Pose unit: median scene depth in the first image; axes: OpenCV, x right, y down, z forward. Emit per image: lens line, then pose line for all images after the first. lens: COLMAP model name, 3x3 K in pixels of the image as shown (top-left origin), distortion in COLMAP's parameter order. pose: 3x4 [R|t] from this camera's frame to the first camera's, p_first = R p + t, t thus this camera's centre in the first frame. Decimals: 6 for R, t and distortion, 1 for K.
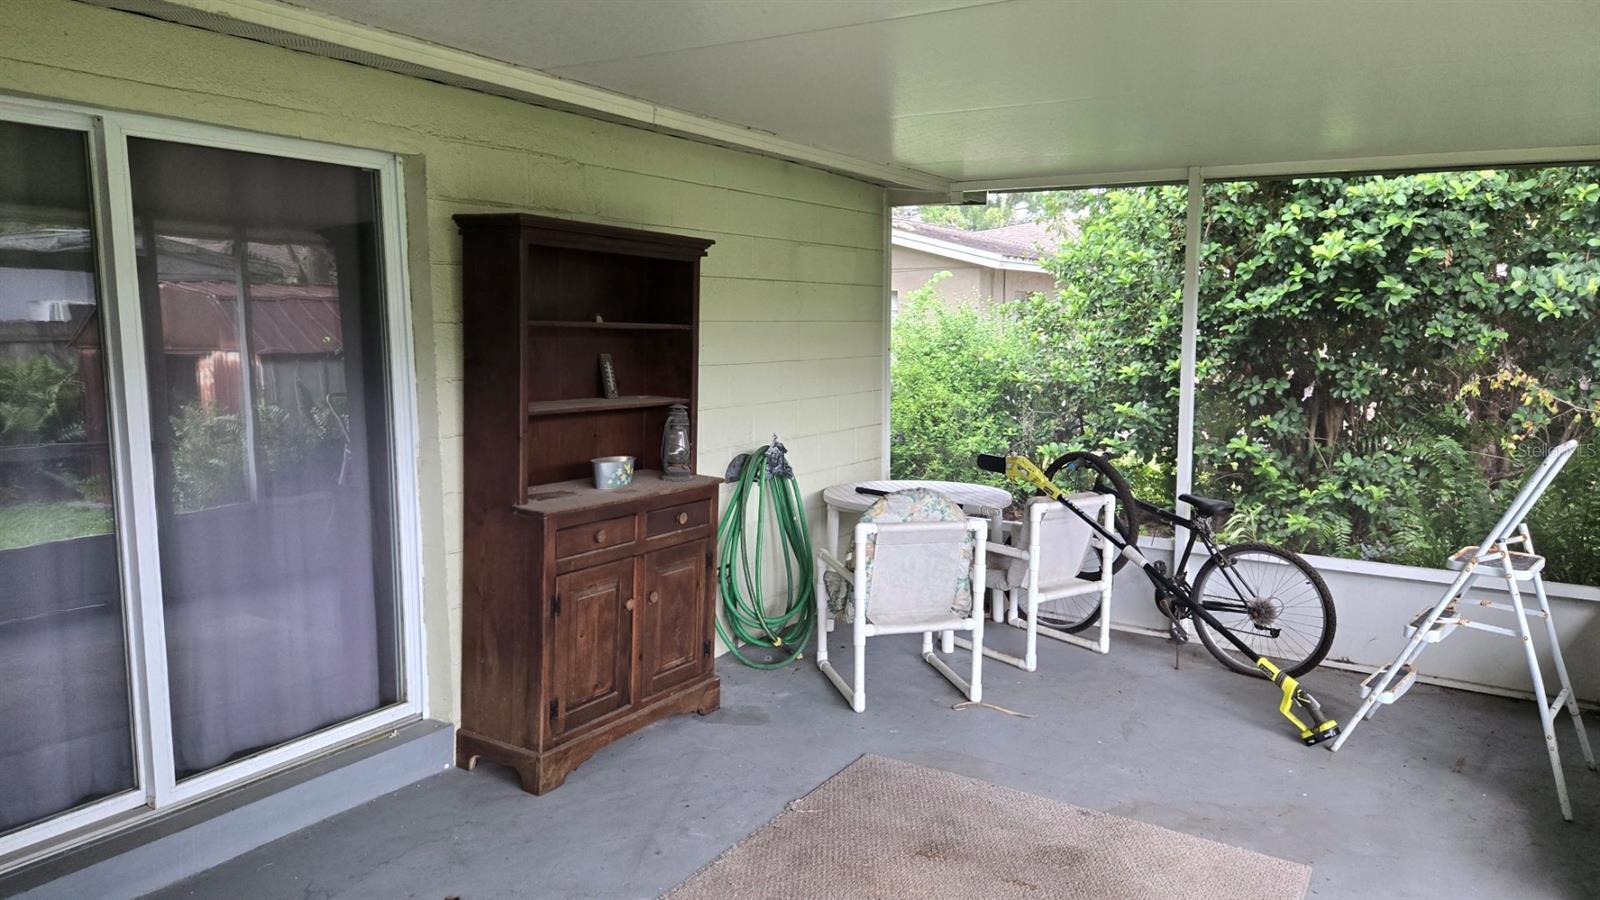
lens RADIAL K [[1076.7, 0, 801.5], [0, 1076.7, 452.7], [0, 0, 1]] dist [0.041547, -0.007655]
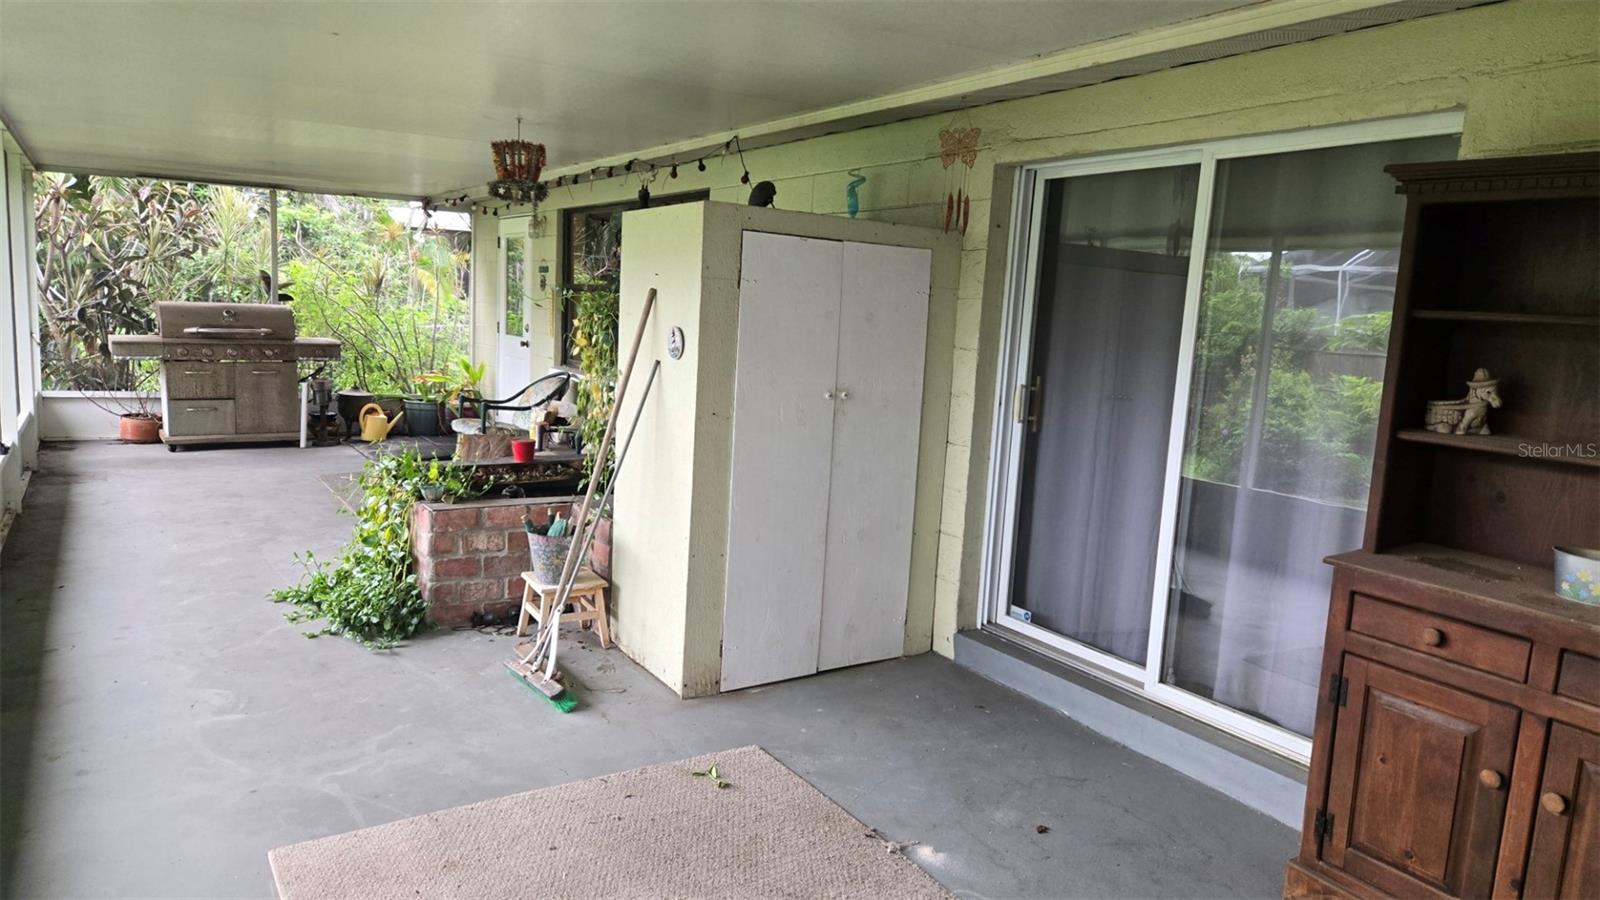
lens RADIAL K [[1076.7, 0, 799.7], [0, 1076.7, 452.5], [0, 0, 1]] dist [0.041547, -0.007655]
pose [[-0.442138, 0.093587, -0.892051, 0.504913], [-0.156177, 0.971317, 0.179311, -0.079278], [0.883246, 0.218597, -0.414840, 0.811397]]
